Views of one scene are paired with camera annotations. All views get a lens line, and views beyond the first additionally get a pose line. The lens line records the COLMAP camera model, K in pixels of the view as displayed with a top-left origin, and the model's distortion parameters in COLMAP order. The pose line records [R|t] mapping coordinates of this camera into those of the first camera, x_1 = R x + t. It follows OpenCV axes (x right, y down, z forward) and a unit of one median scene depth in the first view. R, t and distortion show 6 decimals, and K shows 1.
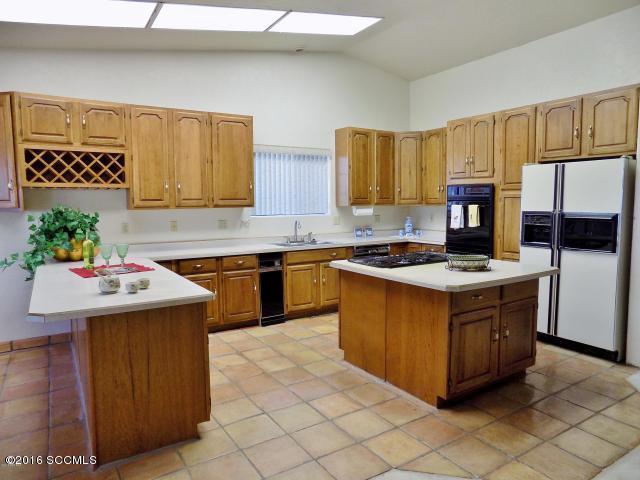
lens RADIAL K [[435.0, 0, 326.2], [0, 435.0, 238.0], [0, 0, 1]] dist [-0.054759, 0.044371]
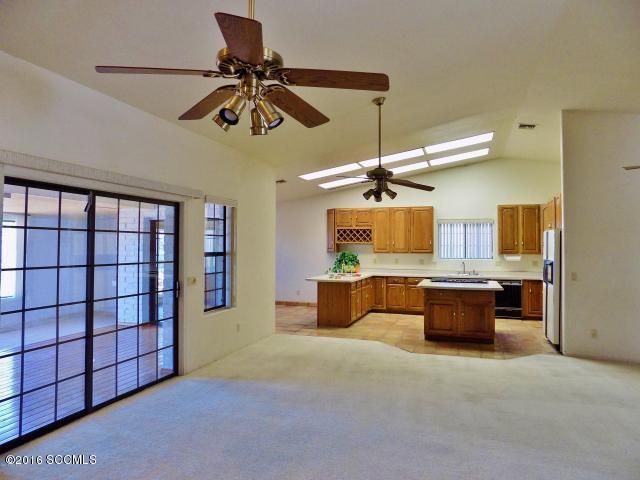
lens RADIAL K [[435.0, 0, 321.3], [0, 435.0, 240.5], [0, 0, 1]] dist [-0.054759, 0.044371]
pose [[0.608817, -0.001987, -0.793308, 1.208274], [-0.079003, 0.994874, -0.063121, 0.035650], [0.789367, 0.101103, 0.605539, -0.620202]]
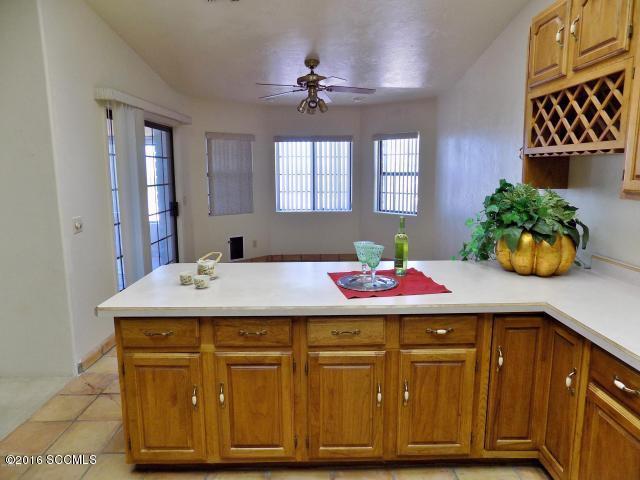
lens RADIAL K [[435.0, 0, 316.5], [0, 435.0, 238.4], [0, 0, 1]] dist [-0.054759, 0.044371]
pose [[-0.552150, 0.151322, -0.819898, 0.085986], [-0.057927, 0.974052, 0.218784, -0.103723], [0.831730, 0.168296, -0.529057, 0.980990]]
